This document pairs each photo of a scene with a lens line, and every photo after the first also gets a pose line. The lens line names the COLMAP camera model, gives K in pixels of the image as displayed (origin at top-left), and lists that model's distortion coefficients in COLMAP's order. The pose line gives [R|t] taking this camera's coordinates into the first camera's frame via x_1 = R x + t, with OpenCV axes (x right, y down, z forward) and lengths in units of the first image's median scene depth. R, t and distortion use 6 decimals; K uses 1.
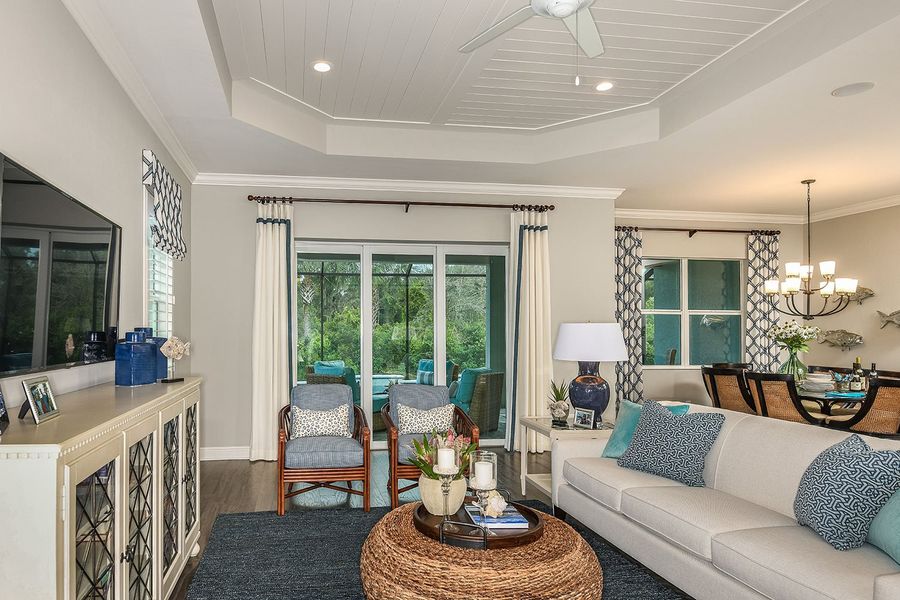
lens RADIAL K [[539.6, 0, 367.9], [0, 539.6, 321.6], [0, 0, 1]] dist [0.011249, -0.011187]
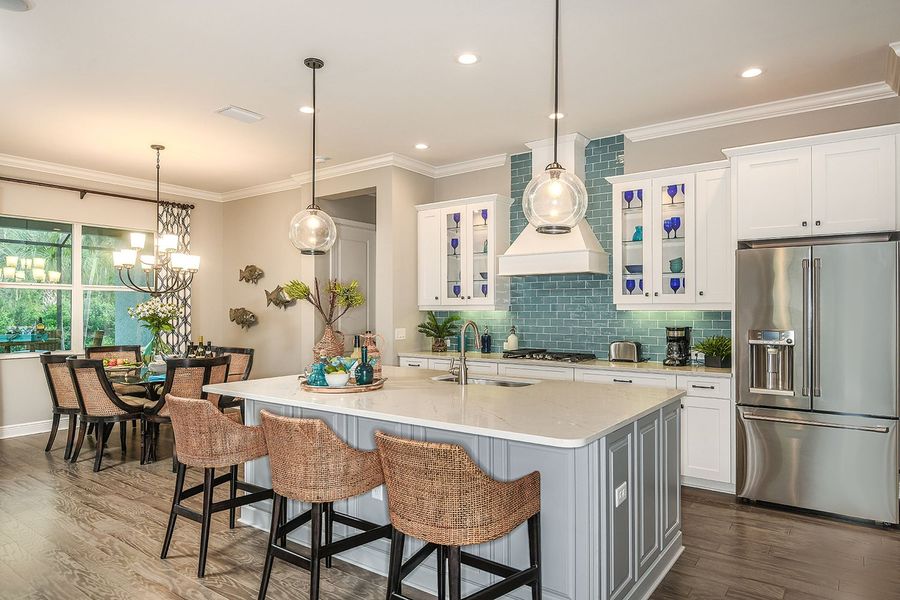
lens RADIAL K [[539.6, 0, 456.9], [0, 539.6, 302.7], [0, 0, 1]] dist [0.011249, -0.011187]
pose [[0.690624, 0.004694, 0.723199, 0.575011], [-0.007788, 0.999969, 0.000947, 0.002017], [-0.723172, -0.006286, 0.690639, -0.011368]]
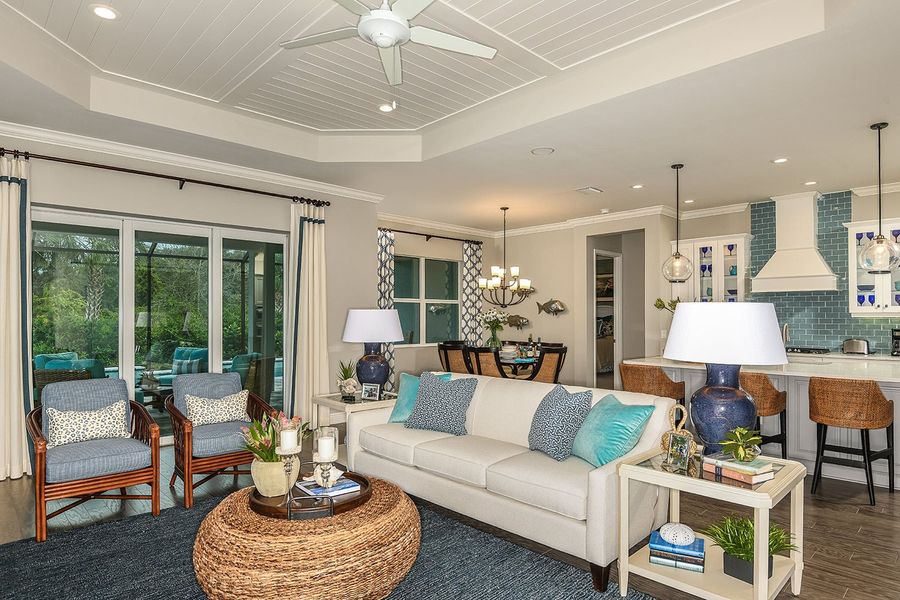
lens RADIAL K [[518.6, 0, 453.0], [0, 518.6, 309.6], [0, 0, 1]] dist [-0.012842, -0.008913]
pose [[0.804264, 0.004716, 0.594254, -0.094320], [-0.007122, 0.999973, 0.001704, -0.000175], [-0.594230, -0.005602, 0.804276, 0.006104]]
